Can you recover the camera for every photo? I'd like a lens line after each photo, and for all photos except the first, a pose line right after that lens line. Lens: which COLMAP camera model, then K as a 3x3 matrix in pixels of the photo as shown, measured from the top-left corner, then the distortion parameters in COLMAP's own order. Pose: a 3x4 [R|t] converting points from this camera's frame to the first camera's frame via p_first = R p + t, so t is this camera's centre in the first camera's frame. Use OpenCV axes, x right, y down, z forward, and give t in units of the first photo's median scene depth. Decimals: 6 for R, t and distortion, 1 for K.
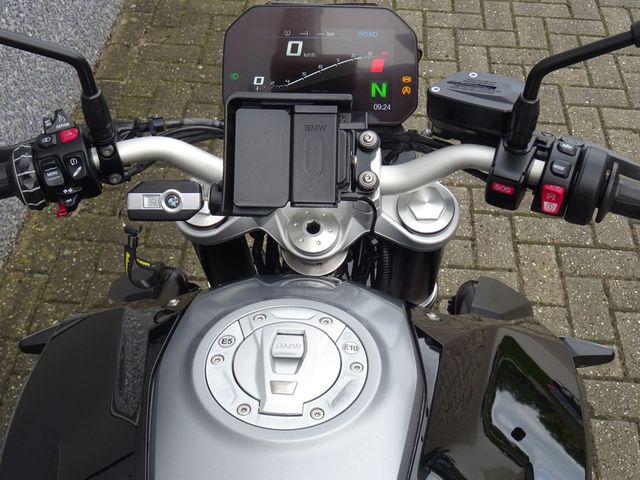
lens RADIAL K [[868.7, 0, 319.8], [0, 868.7, 240.3], [0, 0, 1]] dist [0.000092, 0.000000]
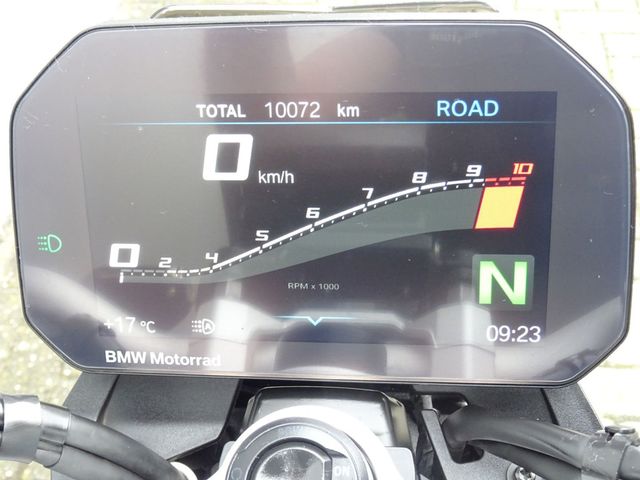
lens RADIAL K [[934.6, 0, 320.2], [0, 934.6, 239.5], [0, 0, 1]] dist [-0.054428, 0.000000]
pose [[0.997070, -0.011408, -0.075645, 0.028242], [0.011710, 0.999925, 0.003547, -0.190216], [0.075598, -0.004423, 0.997129, 0.662786]]
